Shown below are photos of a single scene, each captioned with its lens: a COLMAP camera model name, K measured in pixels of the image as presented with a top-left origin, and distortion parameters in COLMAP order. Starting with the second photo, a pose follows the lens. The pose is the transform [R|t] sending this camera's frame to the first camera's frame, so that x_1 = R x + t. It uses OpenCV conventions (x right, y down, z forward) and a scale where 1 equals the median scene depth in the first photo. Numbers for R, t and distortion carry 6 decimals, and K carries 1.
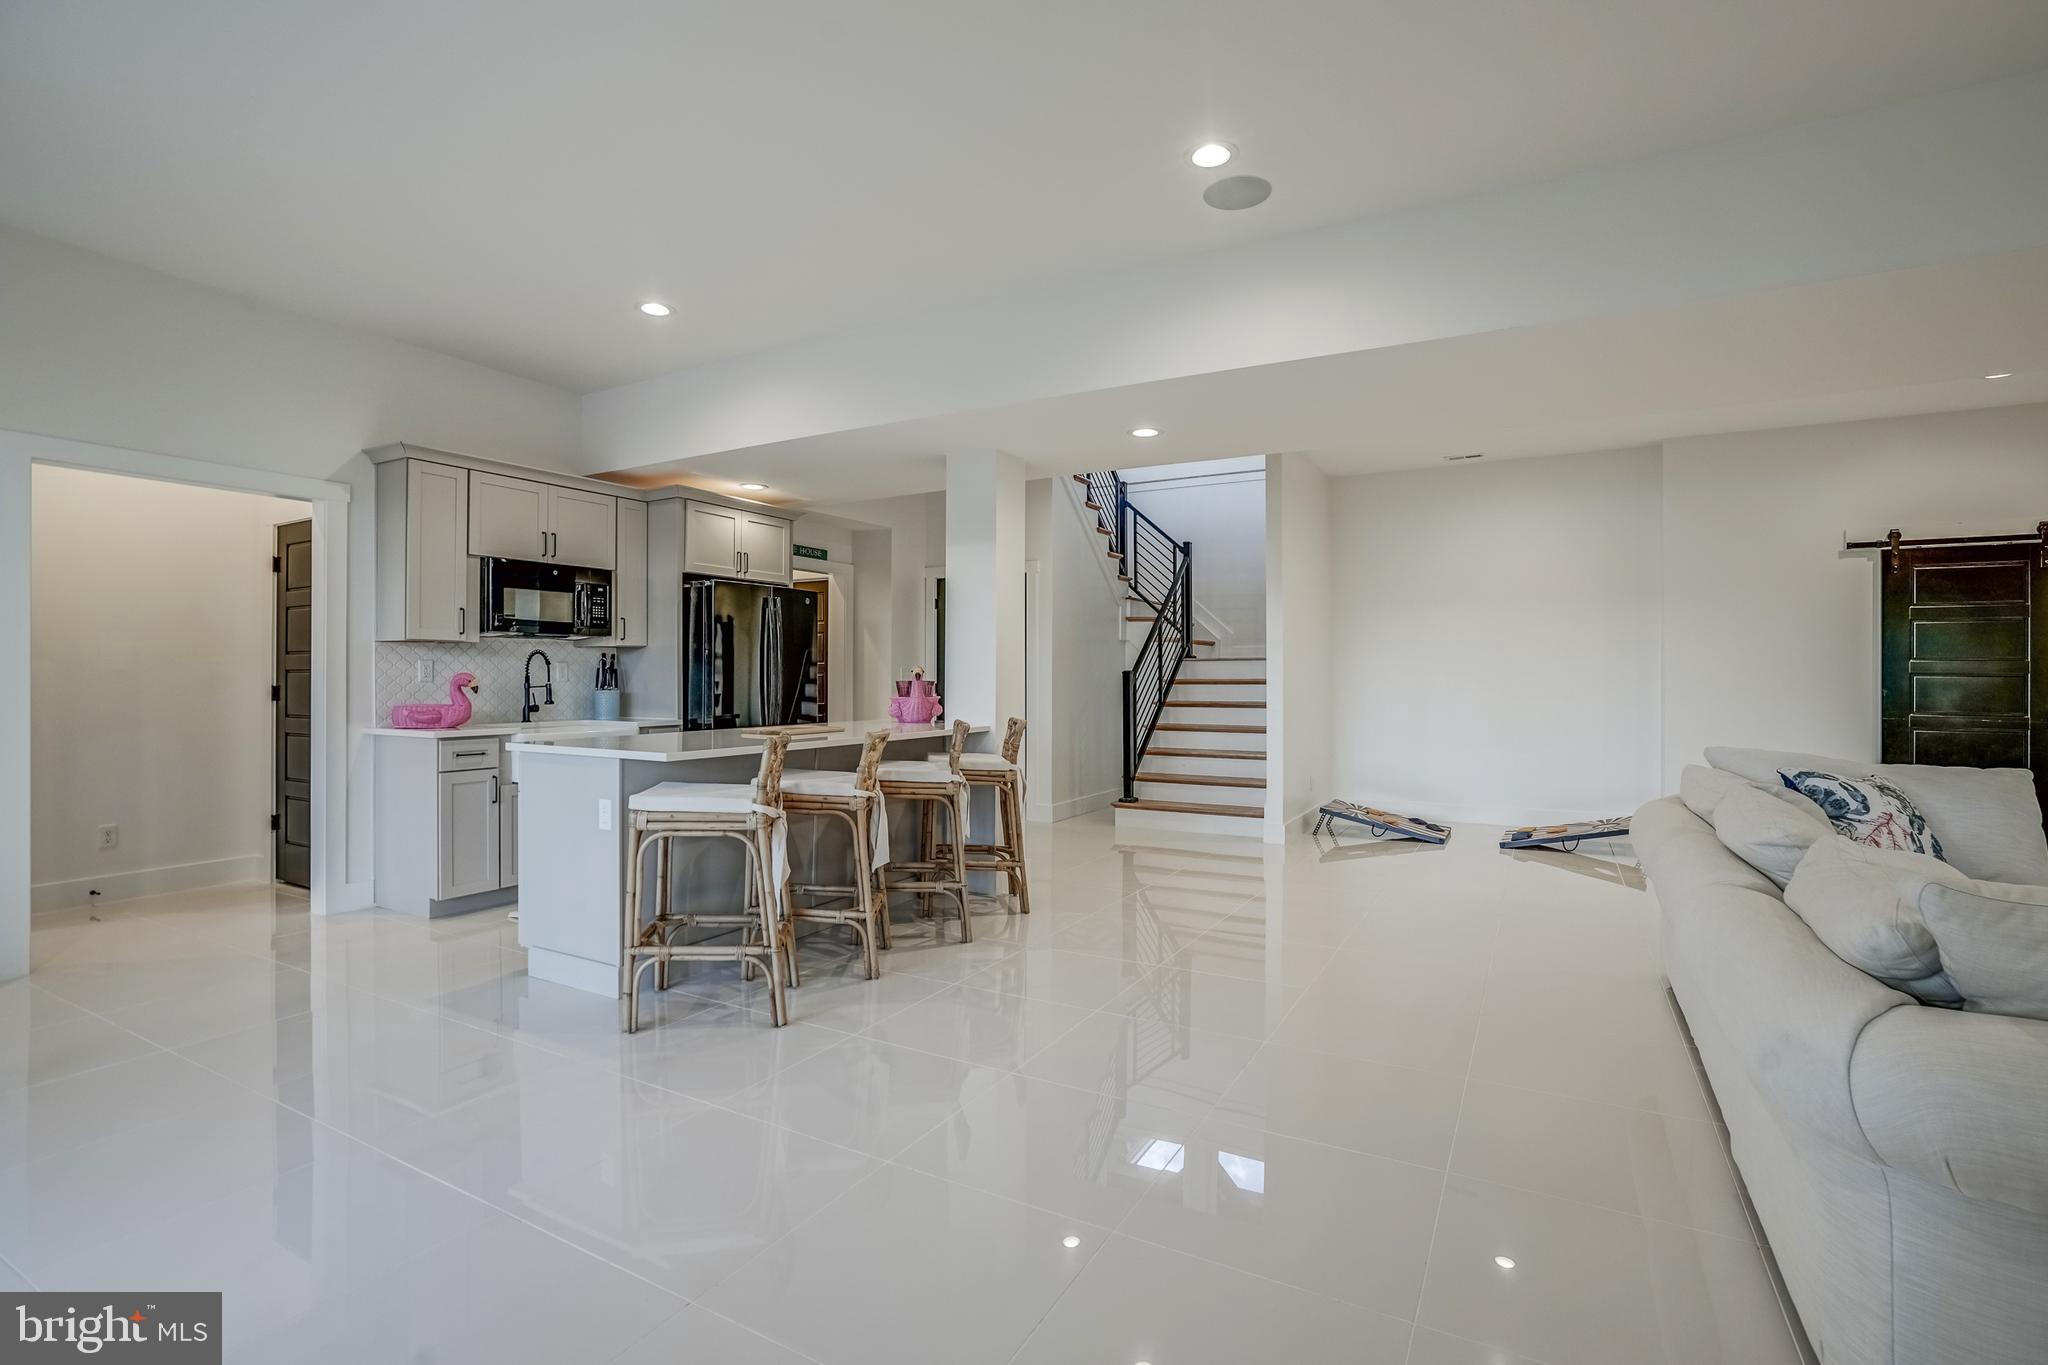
lens RADIAL K [[947.2, 0, 1022.4], [0, 947.2, 662.8], [0, 0, 1]] dist [-0.038697, 0.000874]
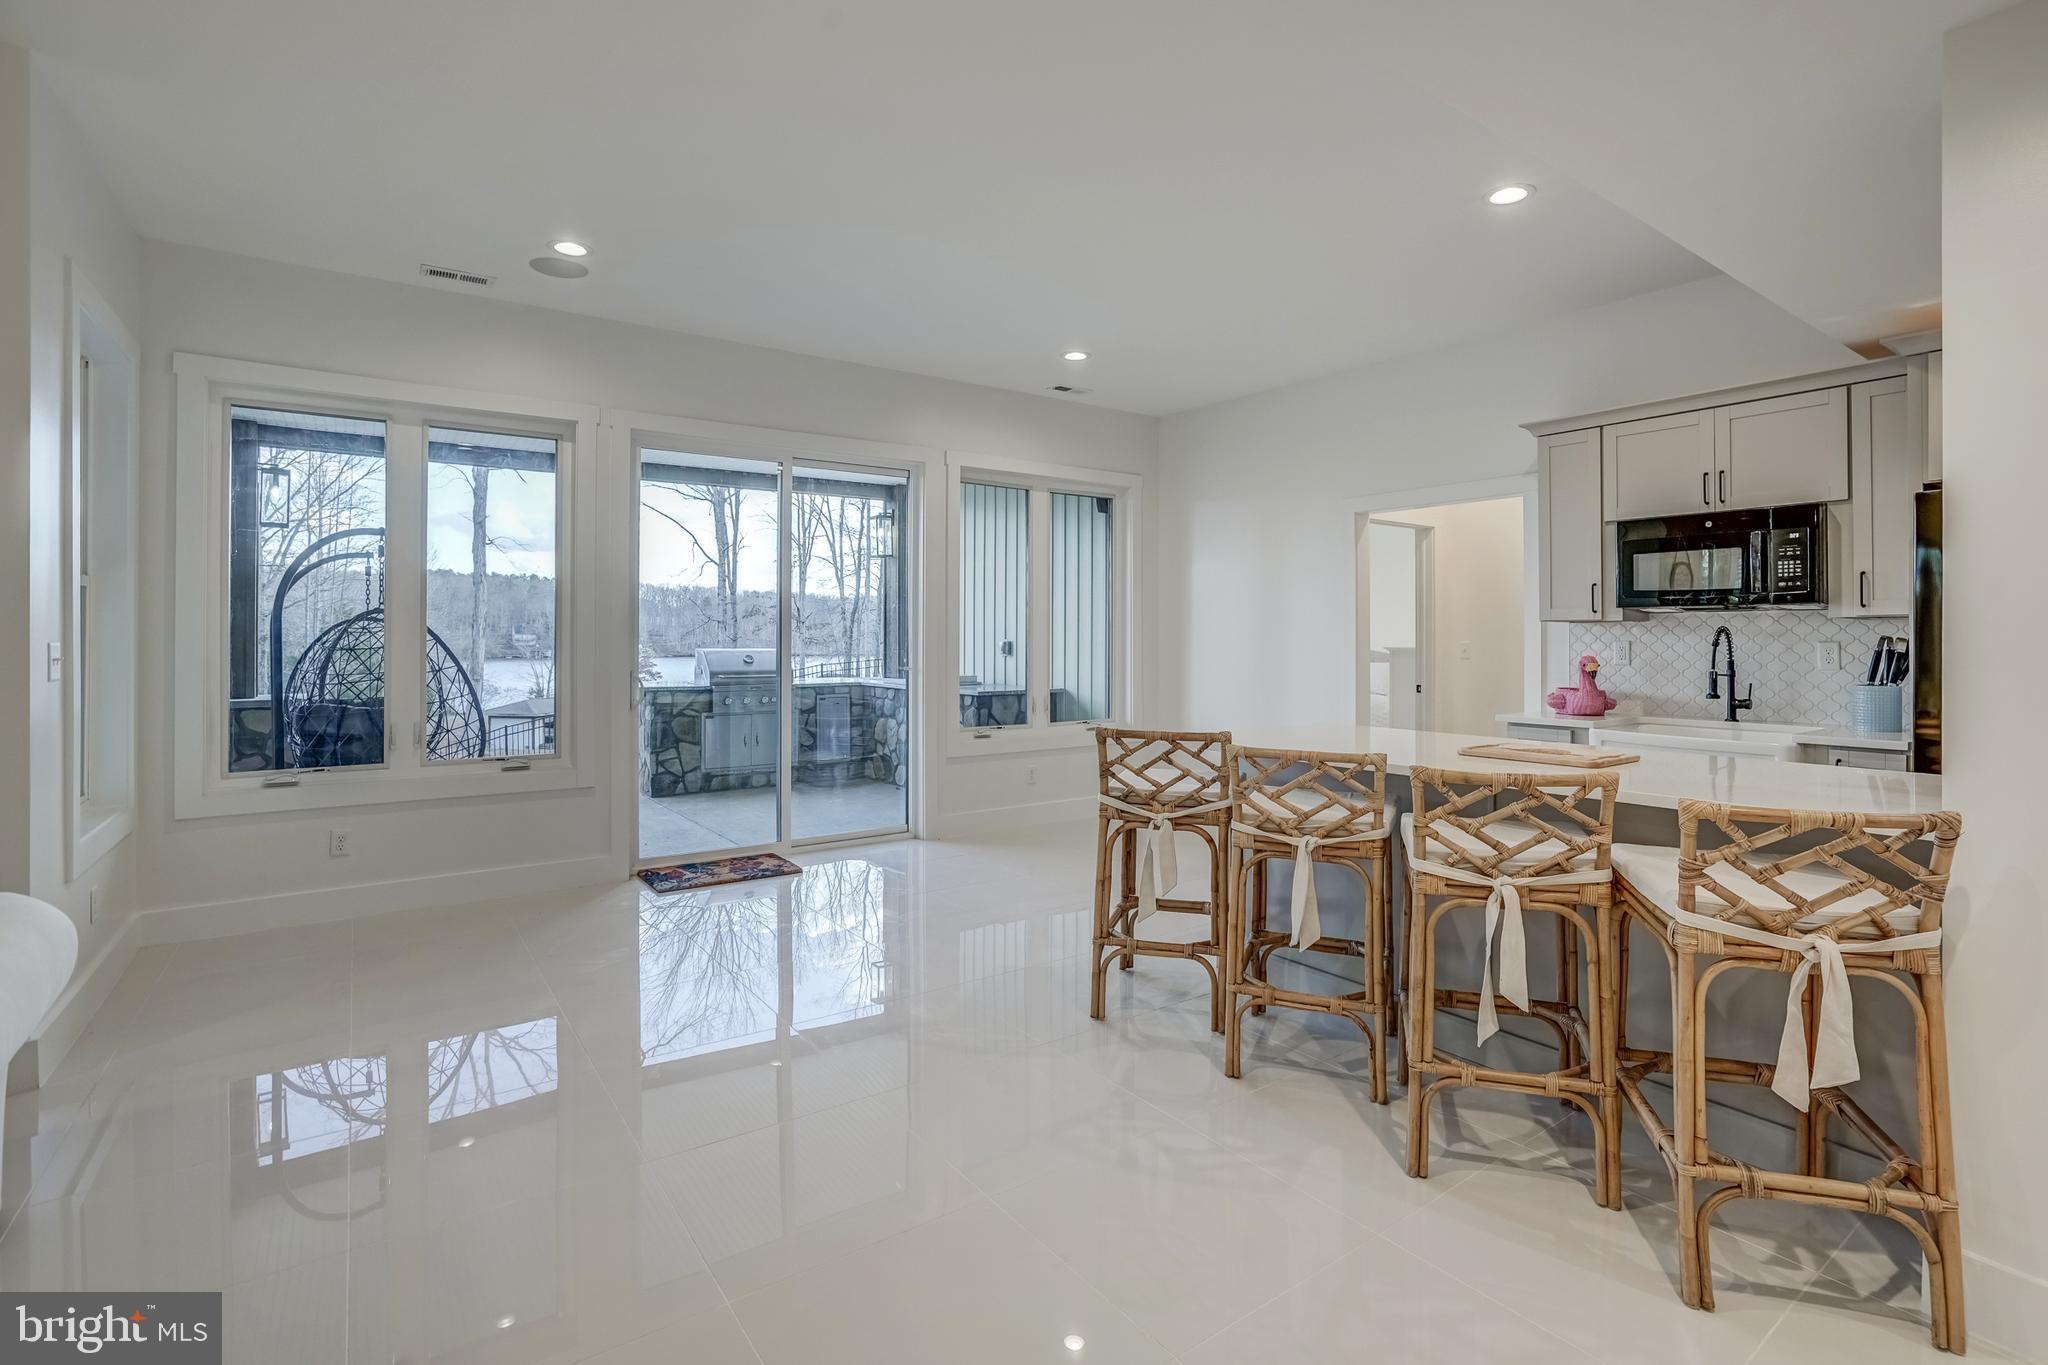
lens RADIAL K [[947.5, 0, 1026.2], [0, 947.5, 646.5], [0, 0, 1]] dist [-0.049950, 0.020291]
pose [[-0.415499, 0.010694, -0.909531, 0.394381], [0.011904, 0.999909, 0.006319, -0.008994], [0.909516, -0.008201, -0.415588, 0.781144]]
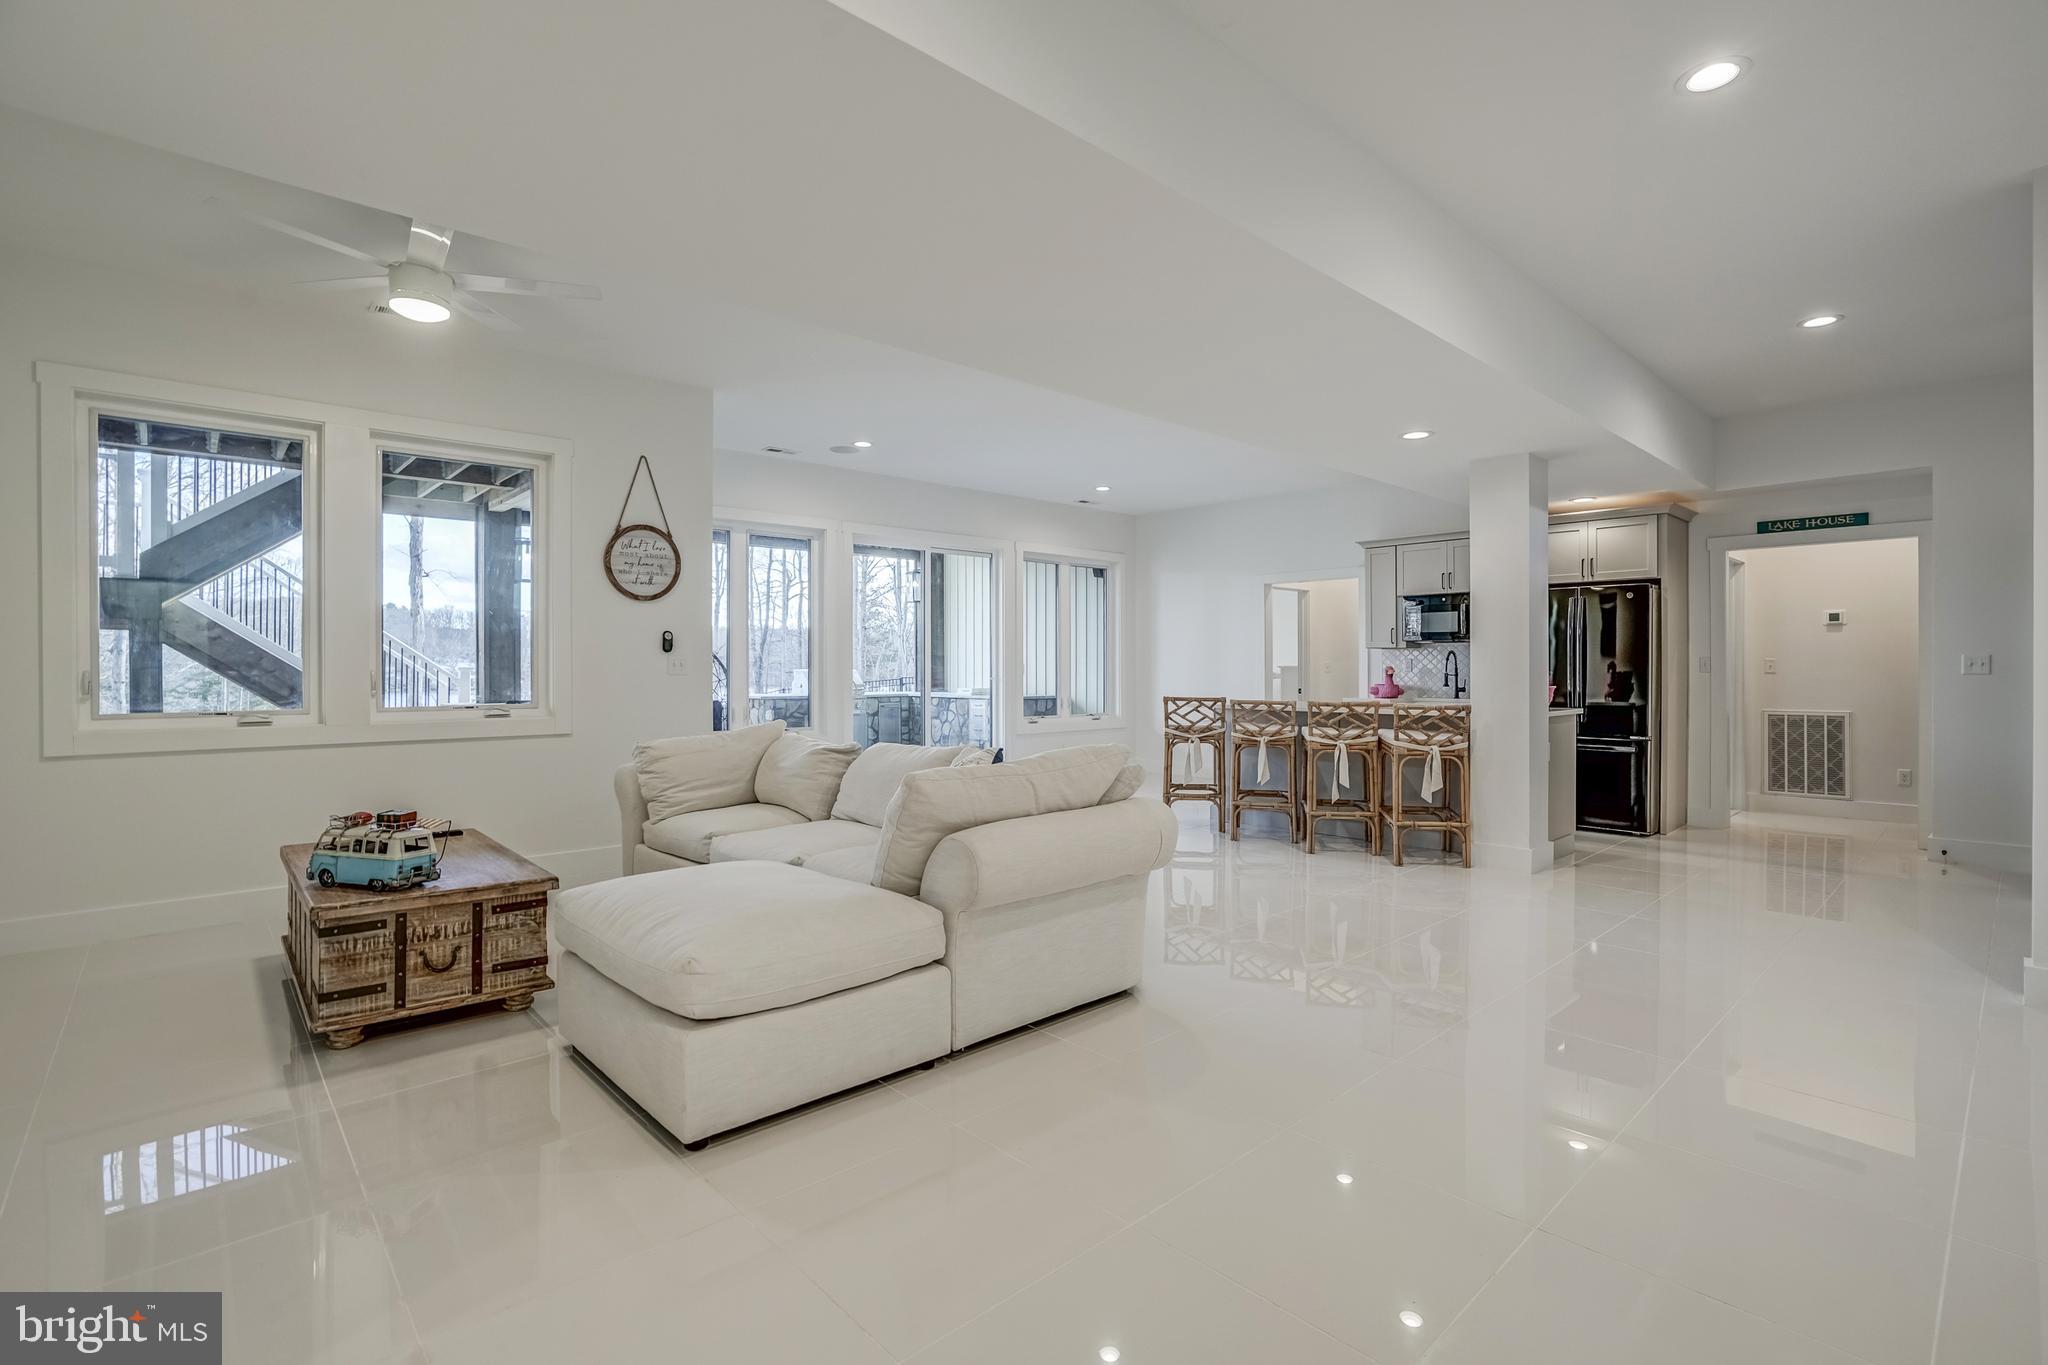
lens RADIAL K [[947.2, 0, 1022.4], [0, 947.2, 662.8], [0, 0, 1]] dist [-0.038697, 0.000874]
pose [[-0.302625, -0.002829, -0.953105, 1.130420], [0.013465, 0.999883, -0.007244, 0.007388], [0.953014, -0.015025, -0.302552, 0.780511]]
